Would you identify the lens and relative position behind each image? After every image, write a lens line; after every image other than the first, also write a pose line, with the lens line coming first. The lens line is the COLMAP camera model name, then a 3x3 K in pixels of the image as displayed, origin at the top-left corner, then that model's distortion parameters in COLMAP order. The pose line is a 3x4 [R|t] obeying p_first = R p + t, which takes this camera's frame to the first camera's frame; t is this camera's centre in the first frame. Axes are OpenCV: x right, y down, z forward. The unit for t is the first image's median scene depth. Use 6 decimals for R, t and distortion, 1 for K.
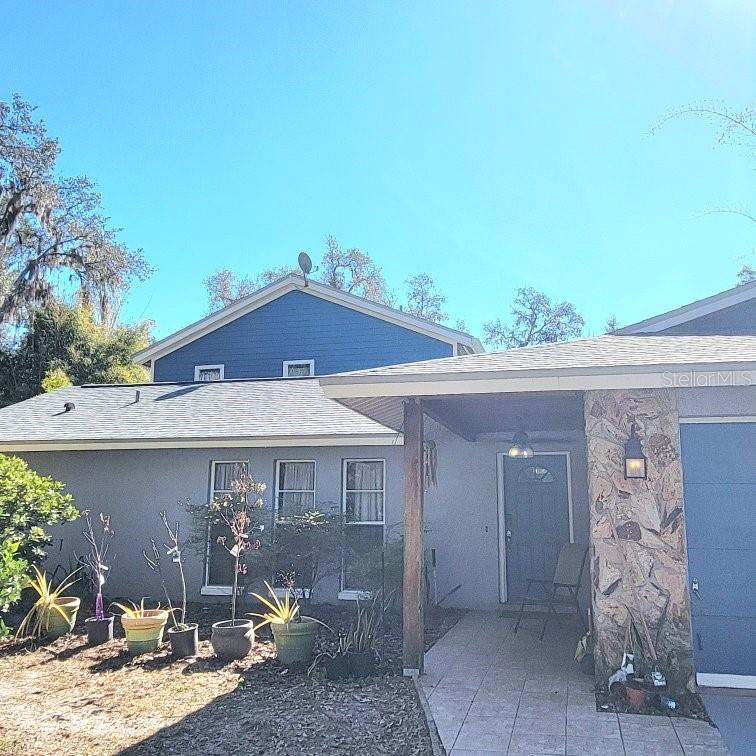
lens RADIAL K [[850.6, 0, 378.0], [0, 850.6, 378.0], [0, 0, 1]] dist [-0.005940, -0.020033]
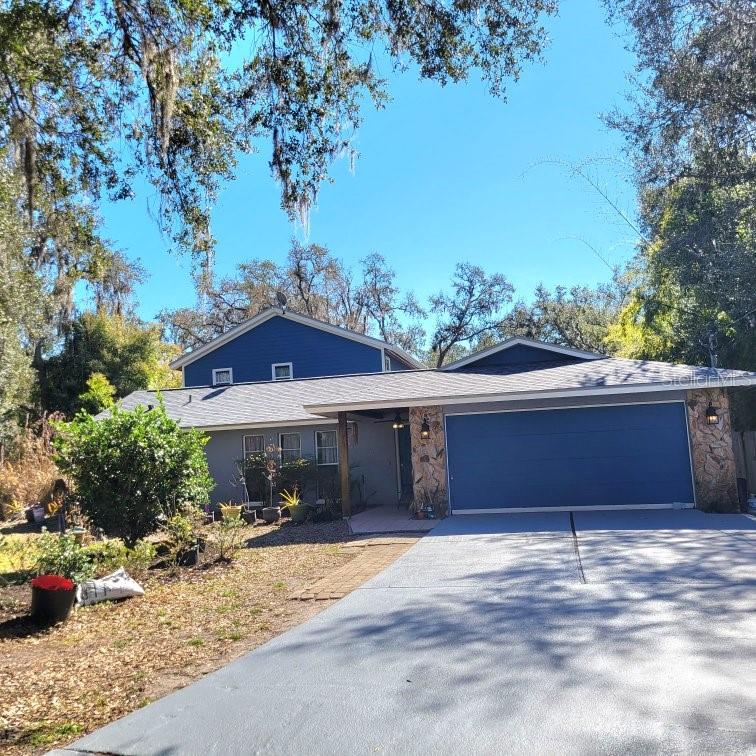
lens RADIAL K [[812.4, 0, 378.0], [0, 812.4, 378.0], [0, 0, 1]] dist [0.000125, 0.006035]
pose [[0.997846, -0.052233, 0.039687, 0.035170], [0.049989, 0.997202, 0.055574, -0.119749], [-0.042479, -0.053471, 0.997666, -0.827018]]
